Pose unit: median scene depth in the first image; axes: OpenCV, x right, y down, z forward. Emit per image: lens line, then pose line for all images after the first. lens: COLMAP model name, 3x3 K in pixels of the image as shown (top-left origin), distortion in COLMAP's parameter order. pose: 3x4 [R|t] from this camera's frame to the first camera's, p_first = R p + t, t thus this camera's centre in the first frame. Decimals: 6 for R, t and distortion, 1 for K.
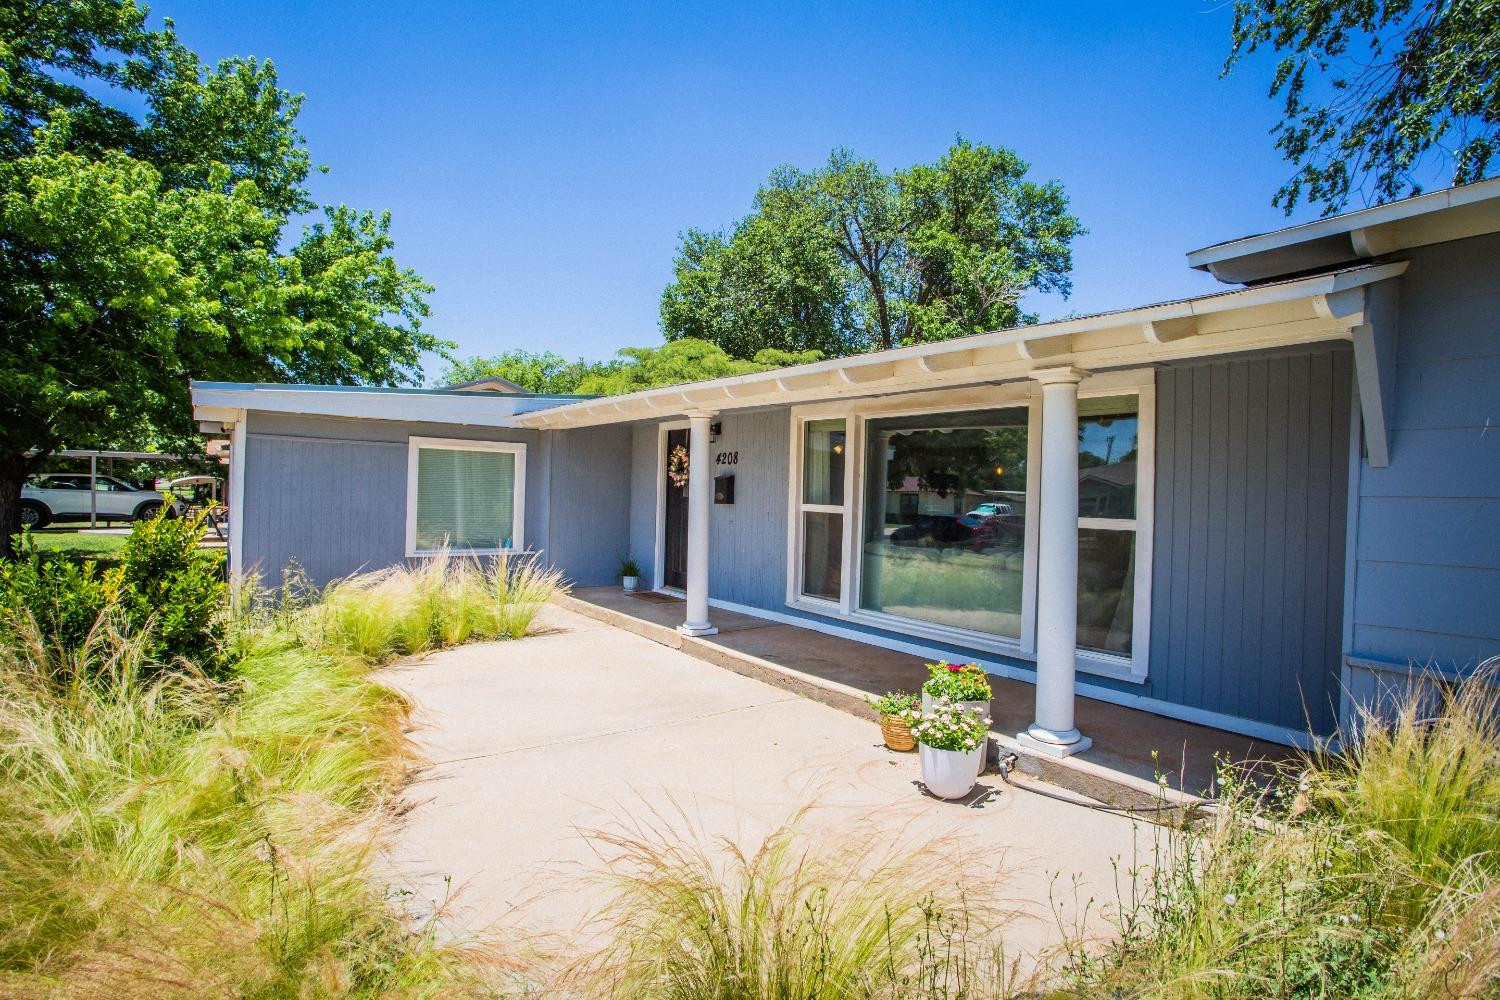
lens RADIAL K [[735.3, 0, 750.0], [0, 735.3, 500.0], [0, 0, 1]] dist [-0.079401, 0.038979]
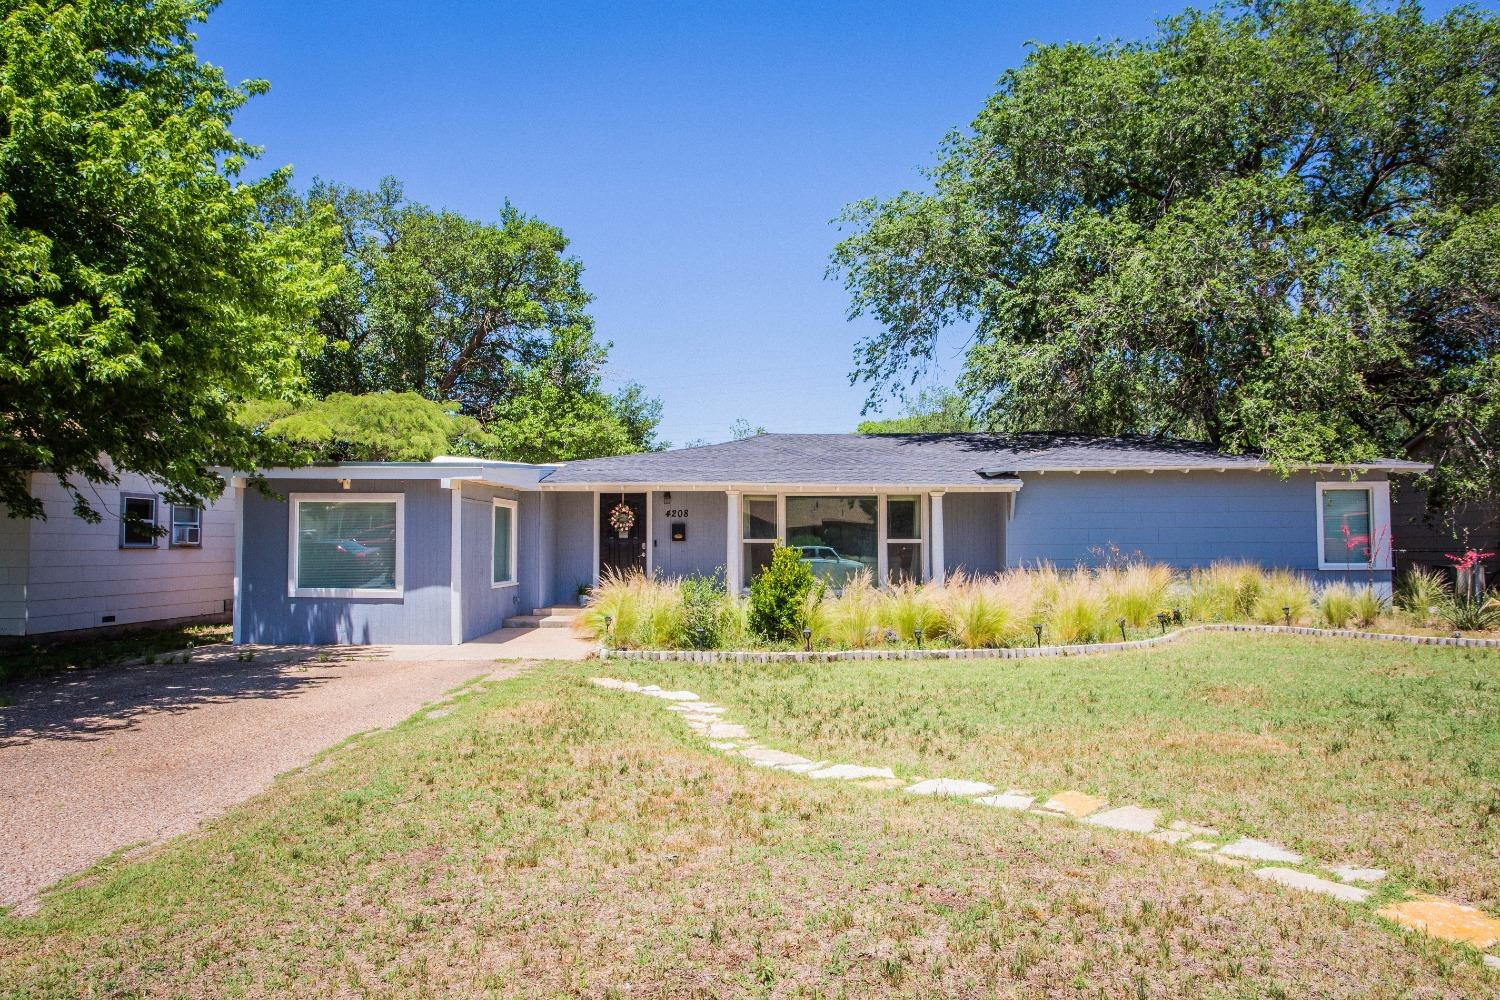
lens RADIAL K [[1032.4, 0, 750.0], [0, 1032.4, 500.0], [0, 0, 1]] dist [-0.004109, -0.000133]
pose [[0.625814, 0.004623, 0.779958, -1.246423], [0.029592, 0.999122, -0.029666, -0.009297], [-0.779410, 0.041646, 0.625128, -0.421203]]
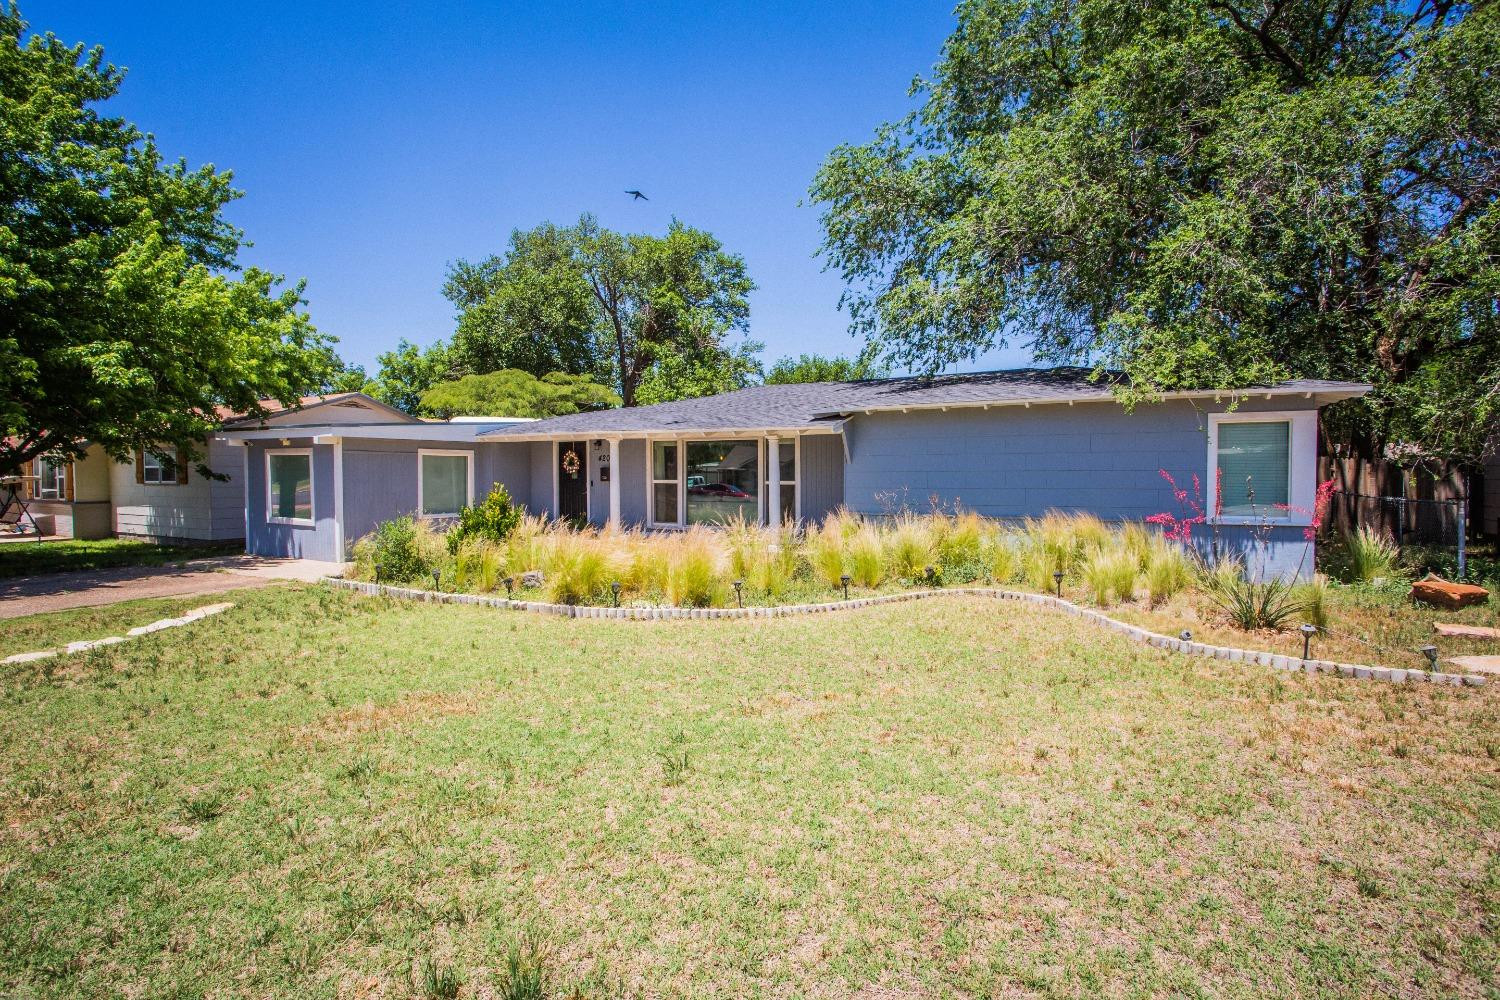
lens RADIAL K [[735.3, 0, 750.0], [0, 735.3, 500.0], [0, 0, 1]] dist [-0.079401, 0.038979]
pose [[0.906582, -0.042502, 0.419884, -0.361725], [0.030702, 0.998922, 0.034826, -0.001165], [-0.420911, -0.018682, 0.906910, -0.663861]]
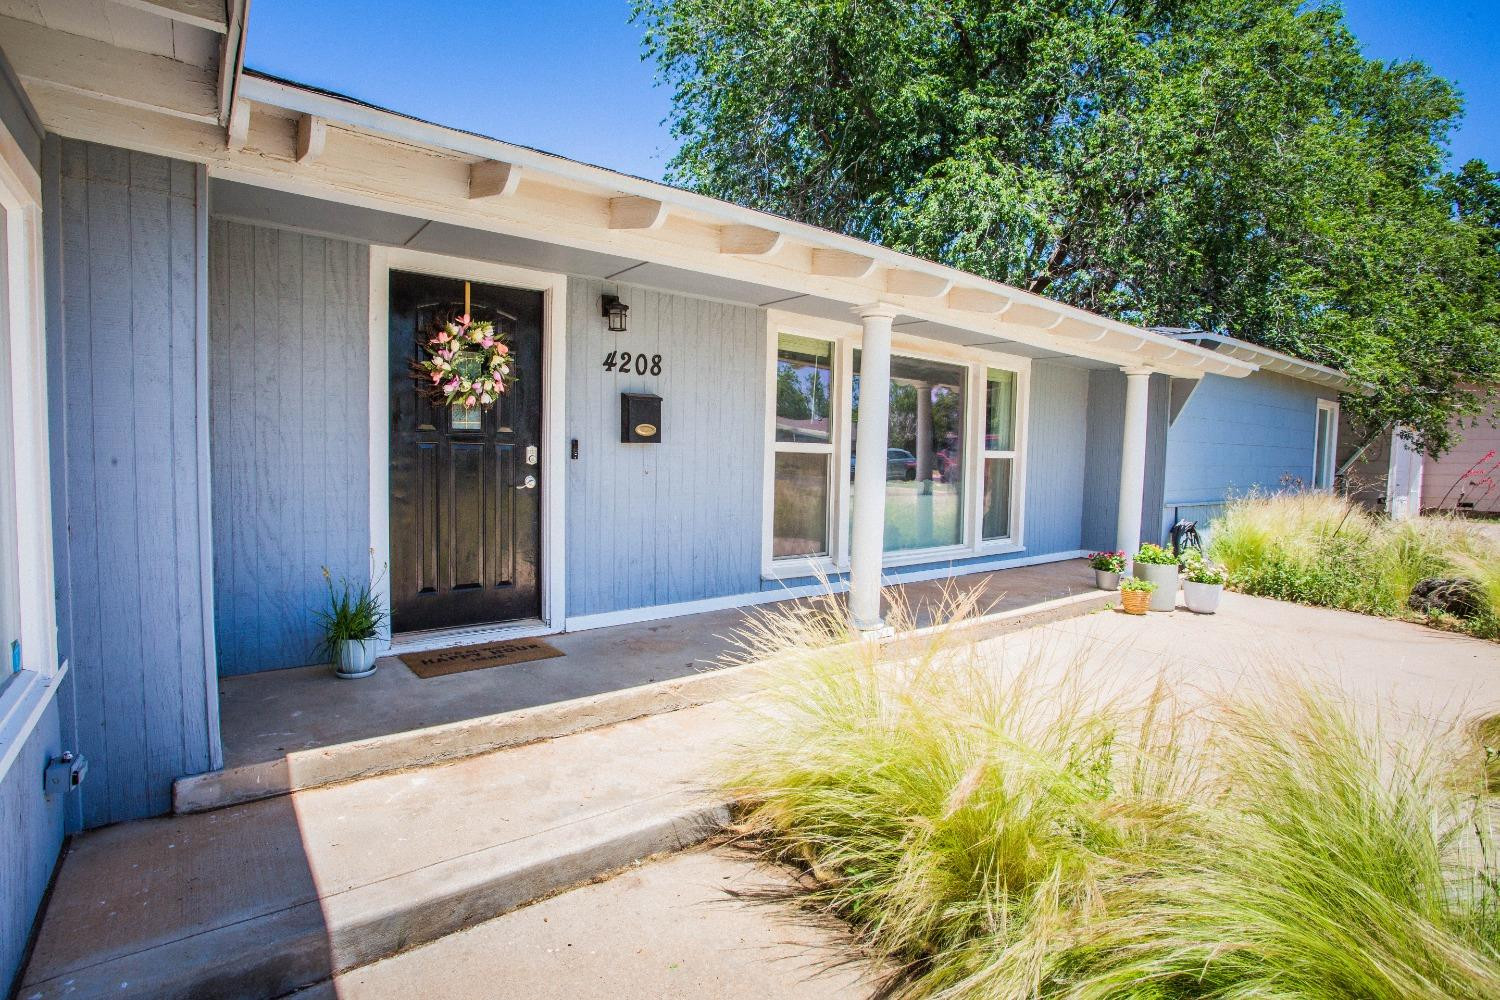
lens RADIAL K [[735.3, 0, 750.0], [0, 735.3, 500.0], [0, 0, 1]] dist [-0.079401, 0.038979]
pose [[-0.007799, -0.092207, 0.995709, -0.434065], [-0.008961, 0.995706, 0.092137, -0.002959], [-0.999929, -0.008204, -0.008592, 0.649615]]
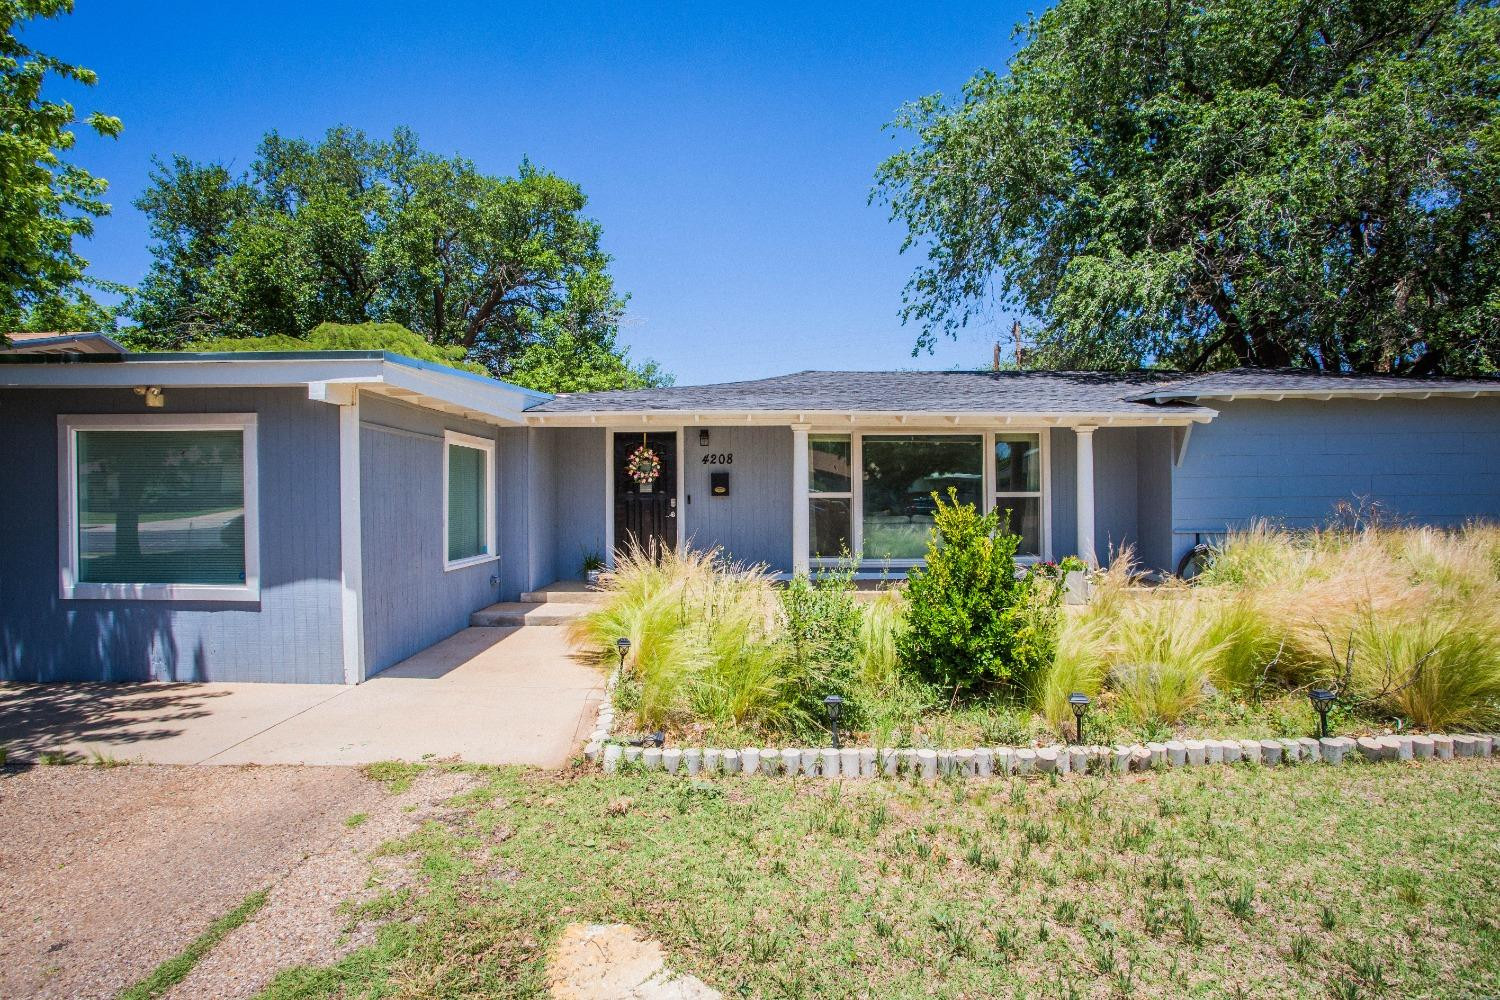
lens RADIAL K [[735.3, 0, 750.0], [0, 735.3, 500.0], [0, 0, 1]] dist [-0.079401, 0.038979]
pose [[0.605644, -0.034621, 0.794982, -0.703173], [0.034875, 0.999248, 0.016947, -0.004968], [-0.794971, 0.017461, 0.606396, 0.145003]]
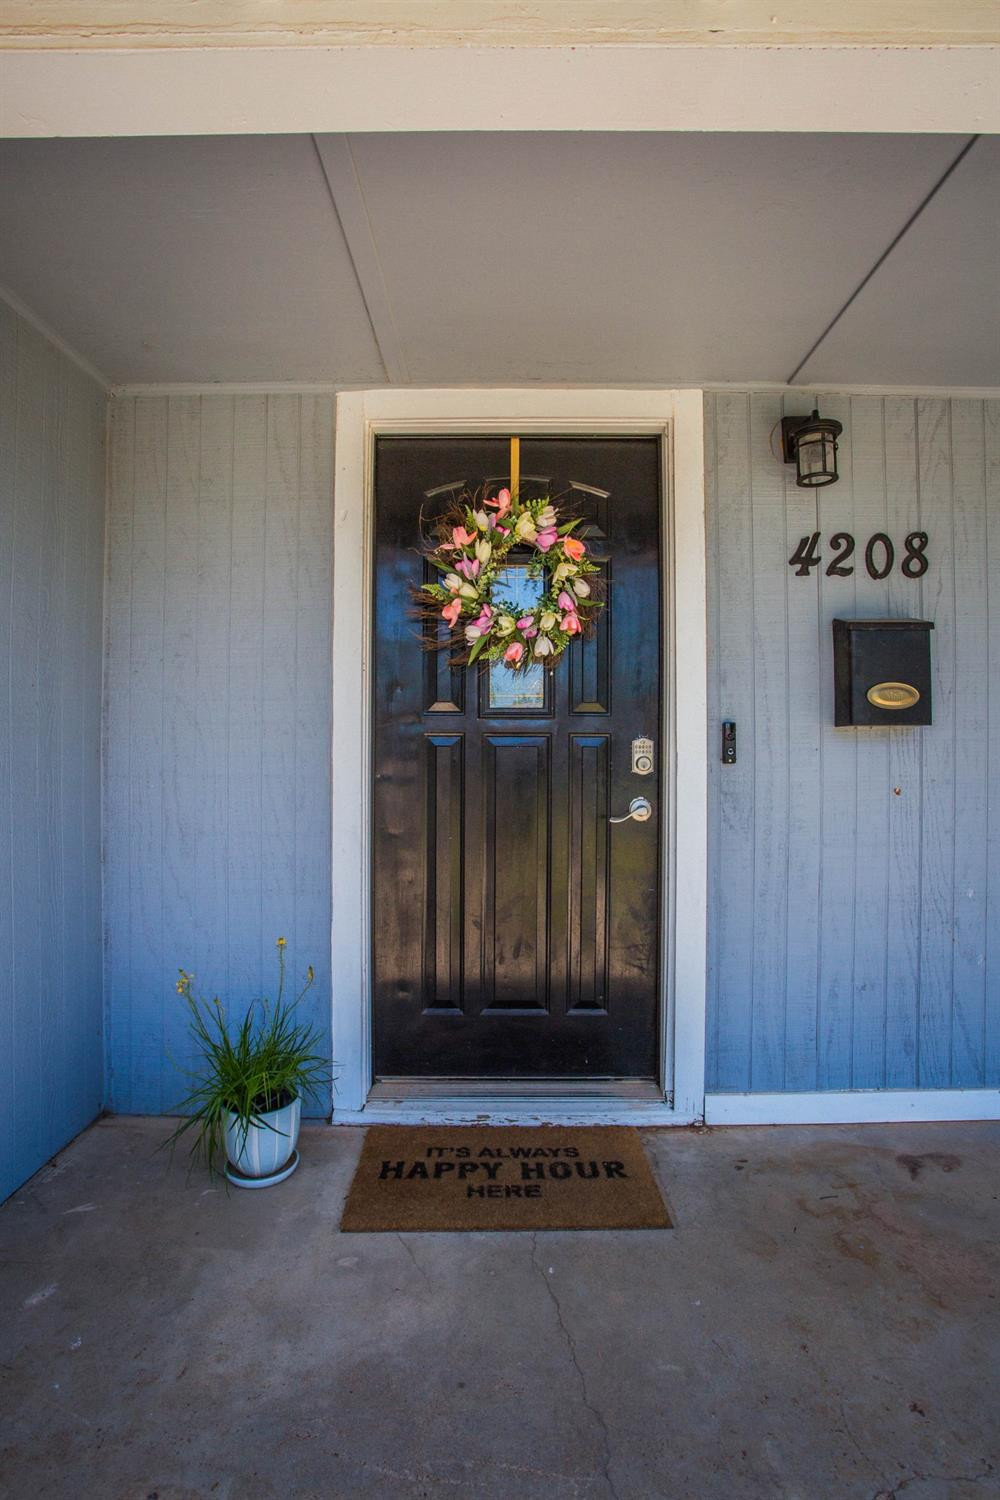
lens RADIAL K [[735.3, 0, 500.0], [0, 735.3, 750.0], [0, 0, 1]] dist [-0.079401, 0.038979]
pose [[0.611669, -0.024598, 0.790731, -0.226107], [0.024827, 0.999621, 0.011891, 0.005120], [-0.790724, 0.012358, 0.612048, 0.672177]]
